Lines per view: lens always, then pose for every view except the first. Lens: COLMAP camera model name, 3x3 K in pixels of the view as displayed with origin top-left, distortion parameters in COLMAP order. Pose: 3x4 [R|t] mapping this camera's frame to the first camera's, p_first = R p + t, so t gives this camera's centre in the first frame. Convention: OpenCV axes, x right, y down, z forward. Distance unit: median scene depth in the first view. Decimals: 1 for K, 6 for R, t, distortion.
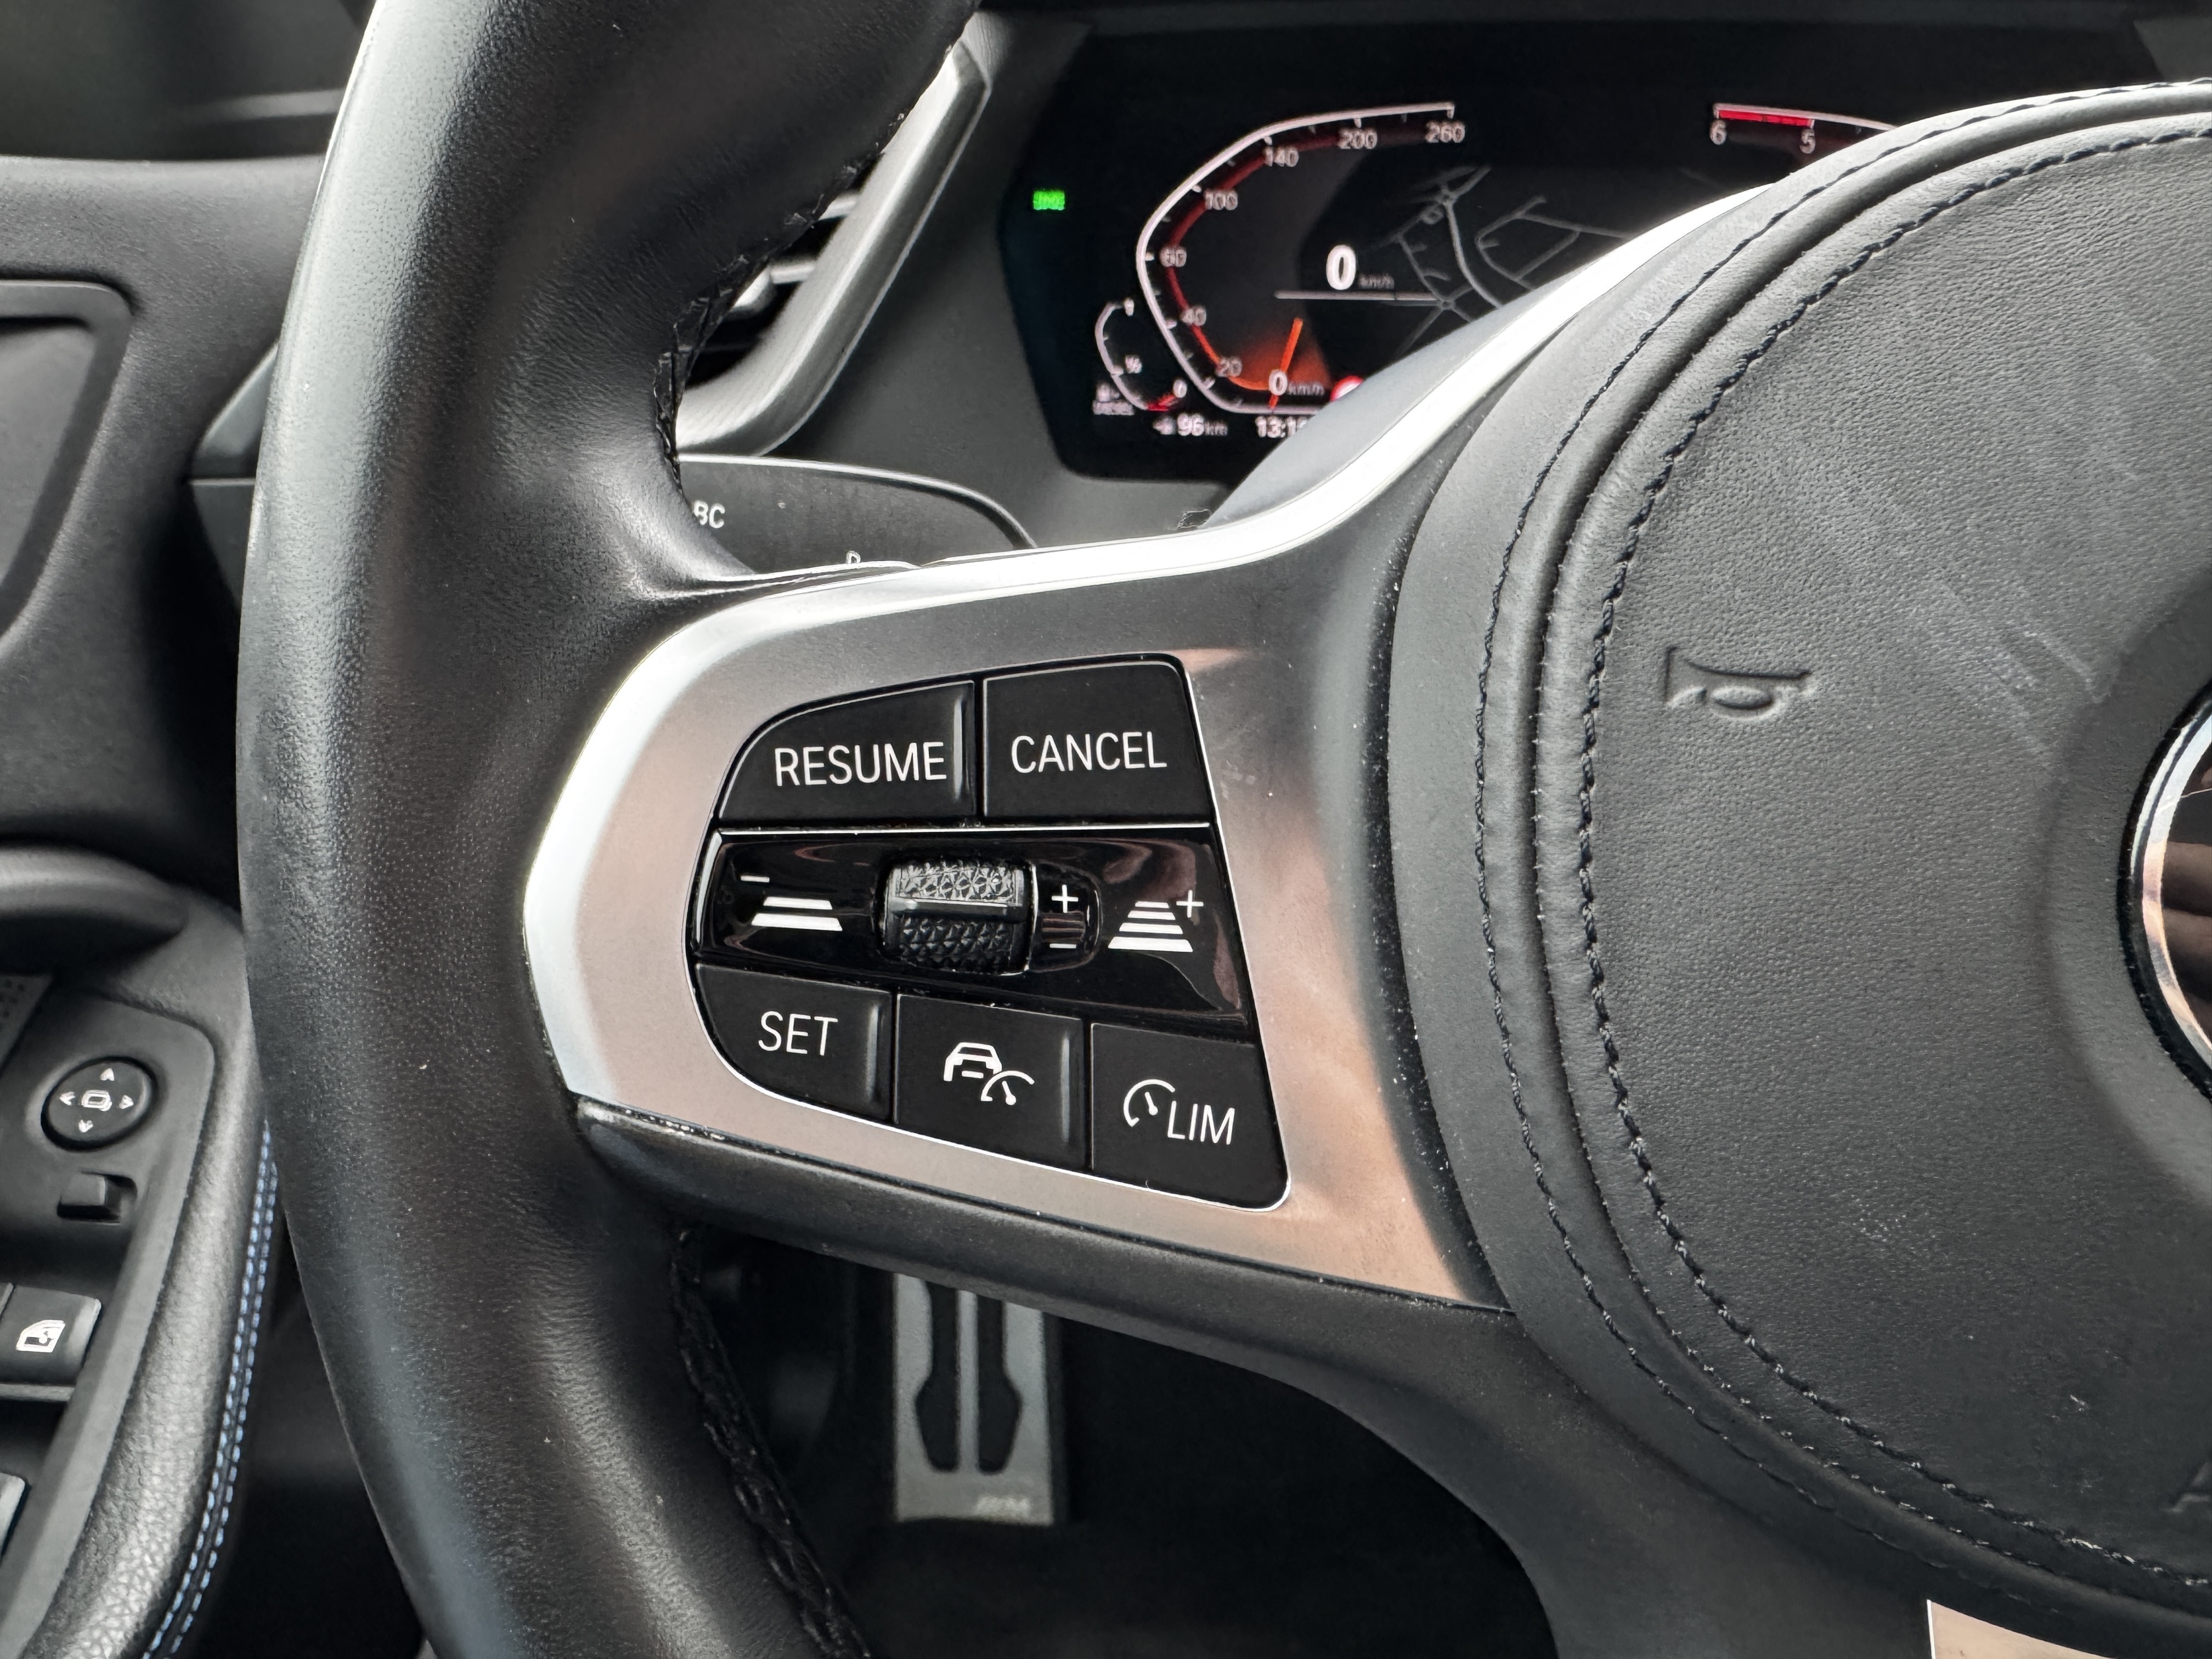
lens RADIAL K [[1613.1, 0, 1002.5], [0, 1613.1, 836.6], [0, 0, 1]] dist [0.009537, -0.006894]
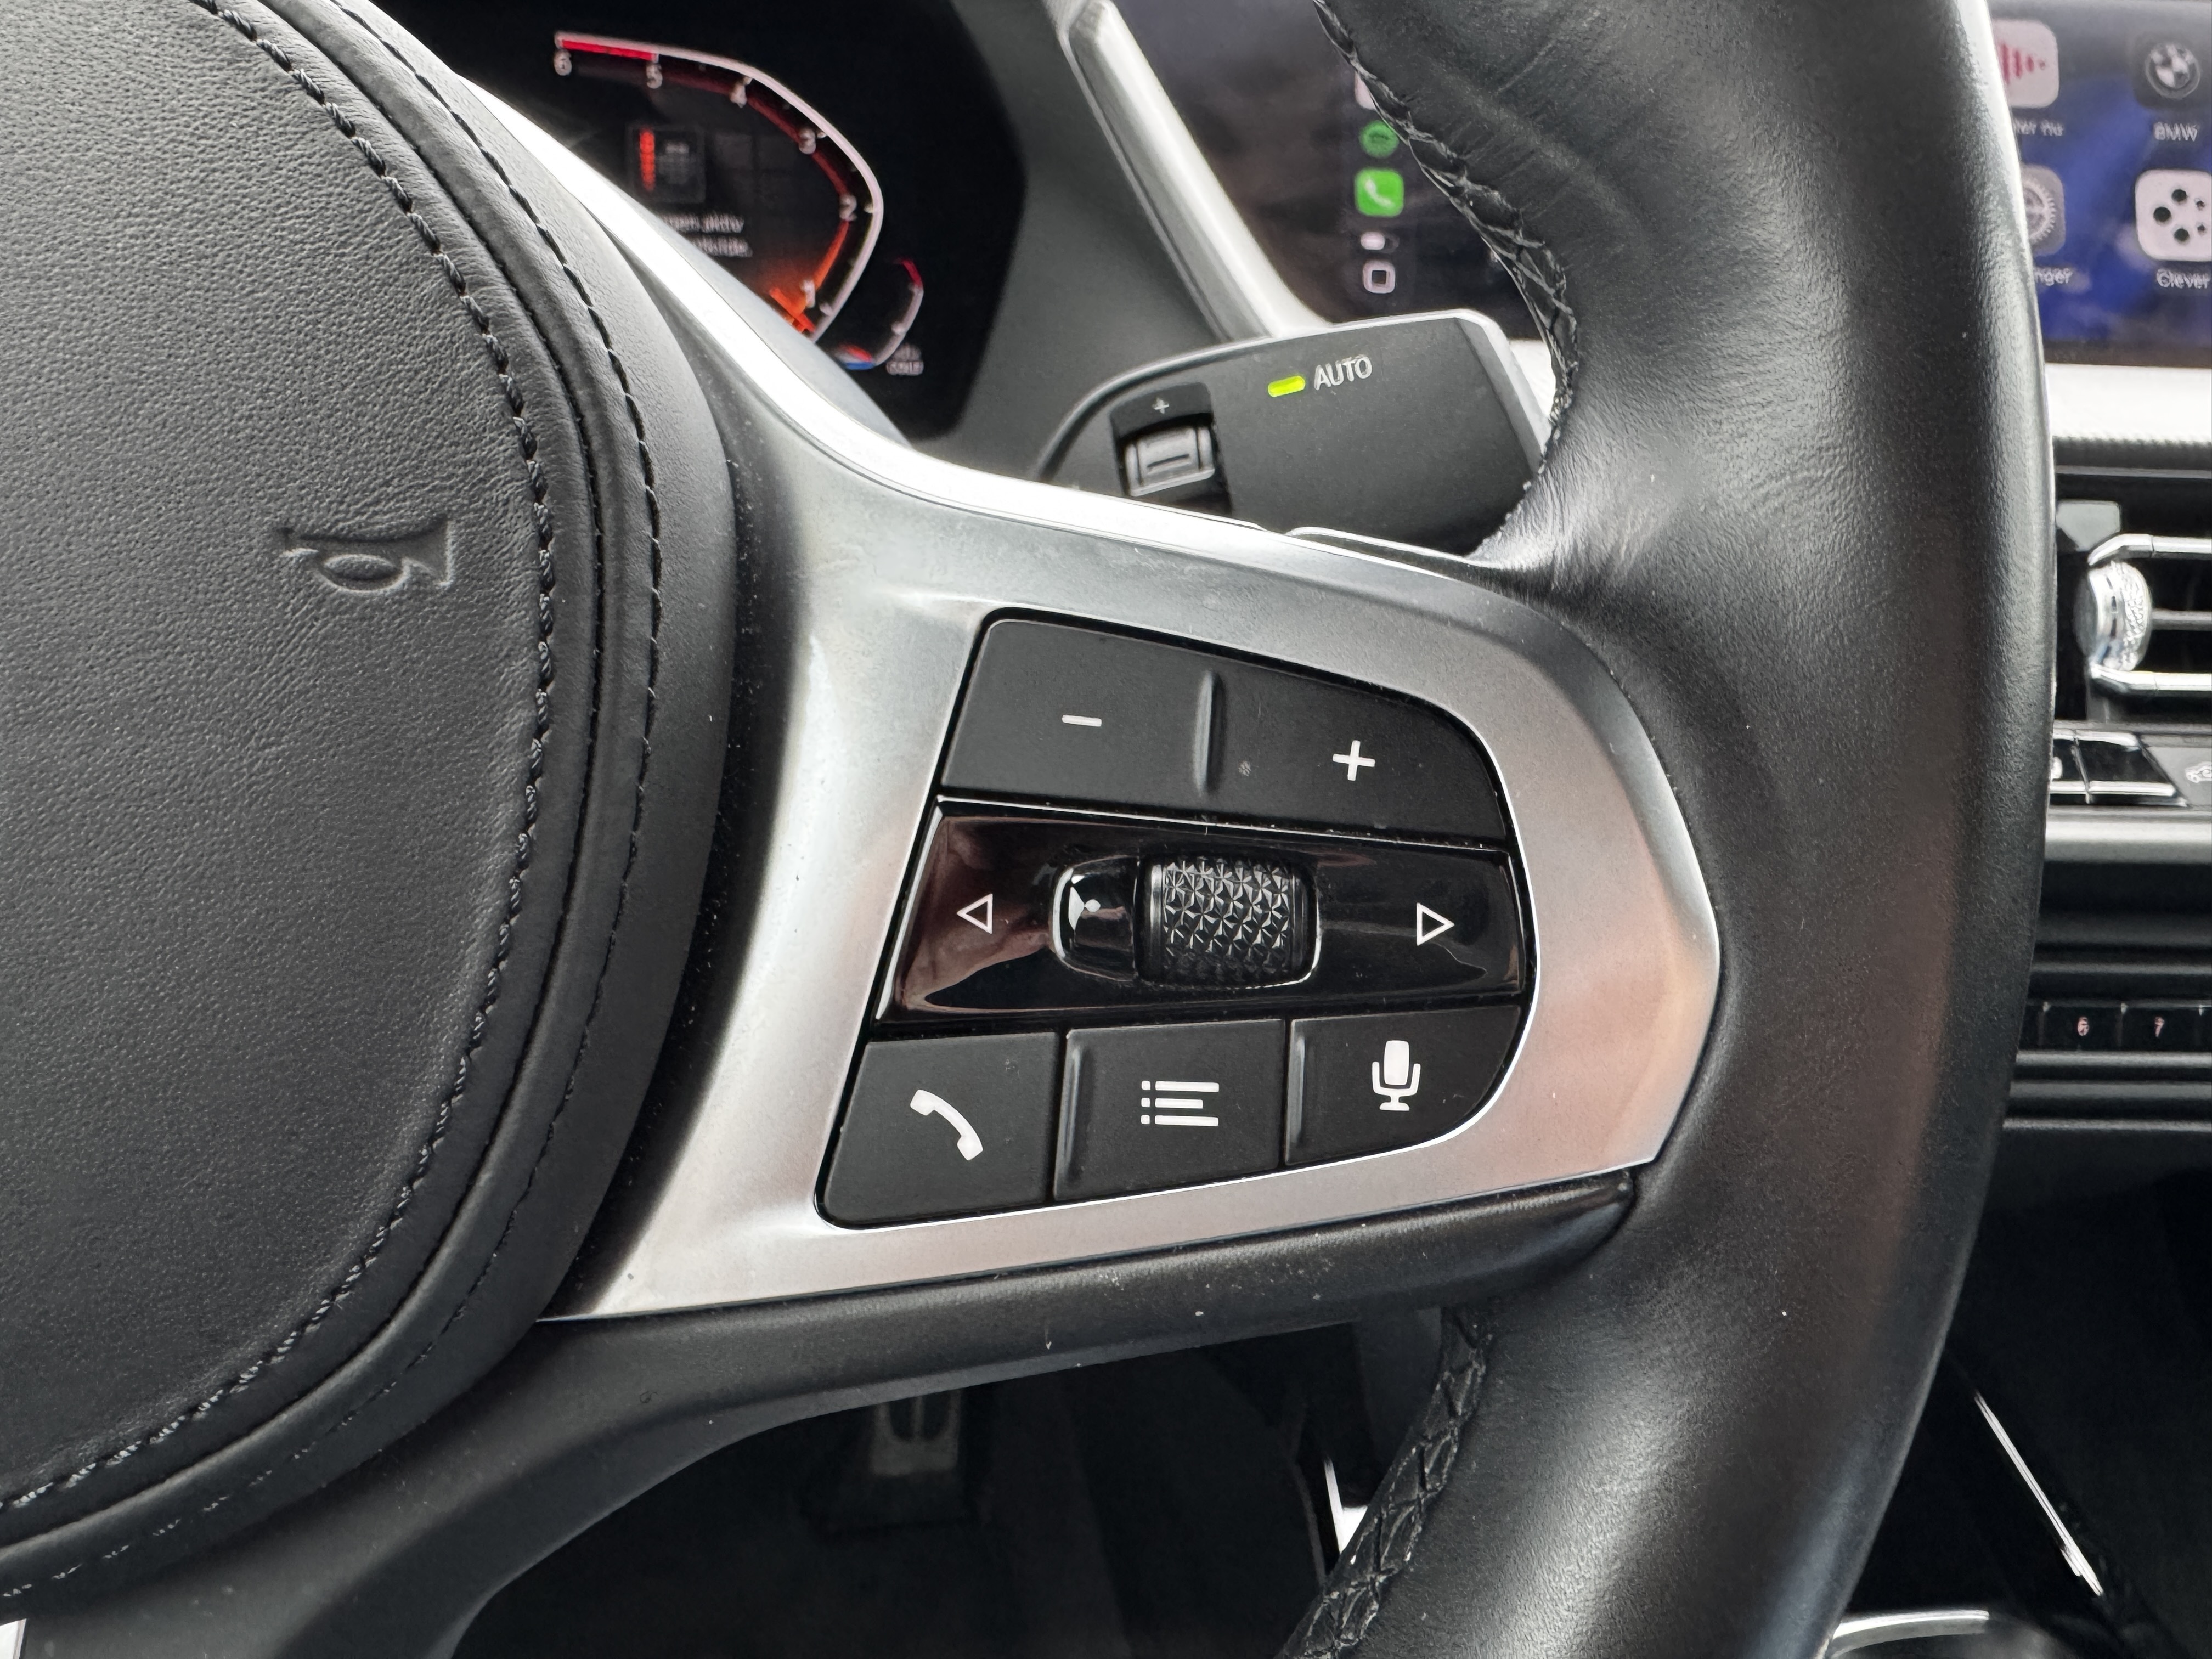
lens RADIAL K [[1613.1, 0, 1002.5], [0, 1613.1, 836.6], [0, 0, 1]] dist [0.009537, -0.006894]
pose [[0.965204, -0.071486, 0.251537, 0.477422], [0.071494, 0.997399, 0.009120, 0.047444], [-0.251535, 0.009181, 0.967805, -0.010566]]
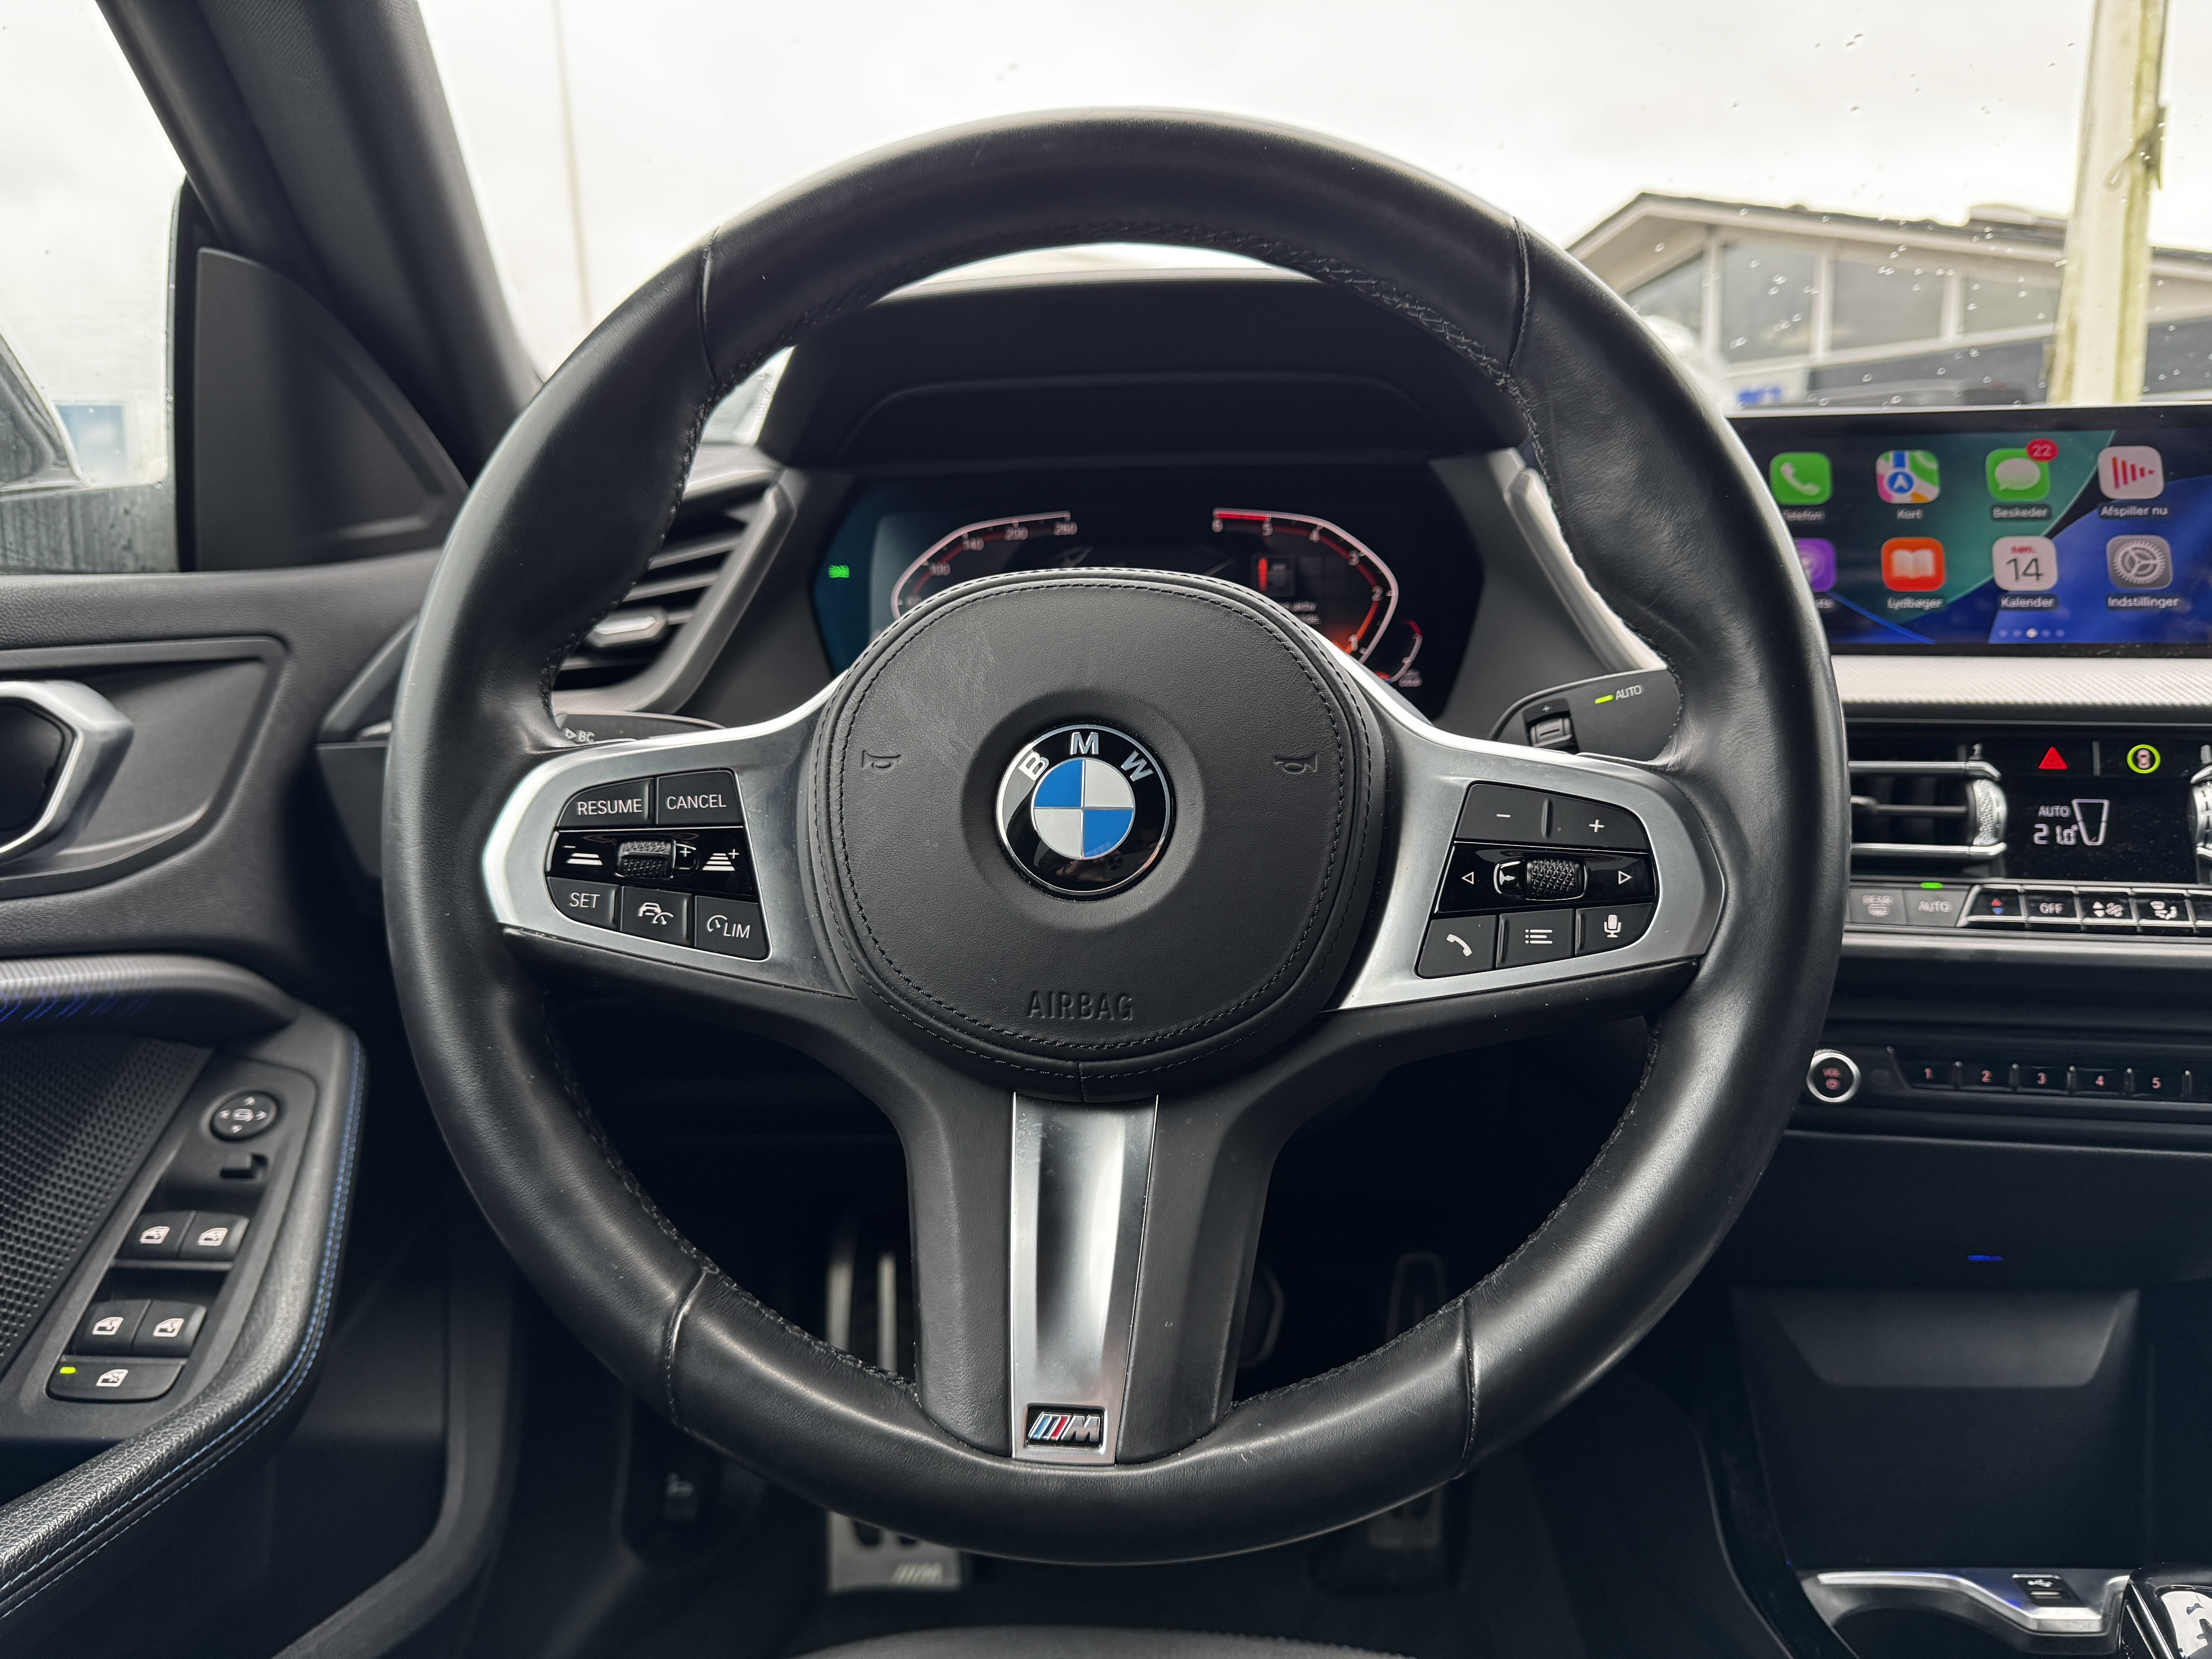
lens RADIAL K [[1589.2, 0, 1116.7], [0, 1589.2, 847.9], [0, 0, 1]] dist [0.099318, -0.154469]
pose [[0.998079, -0.038820, 0.048291, 0.269254], [0.046311, 0.985174, -0.165192, 0.216371], [-0.041162, 0.167111, 0.985078, -0.729551]]
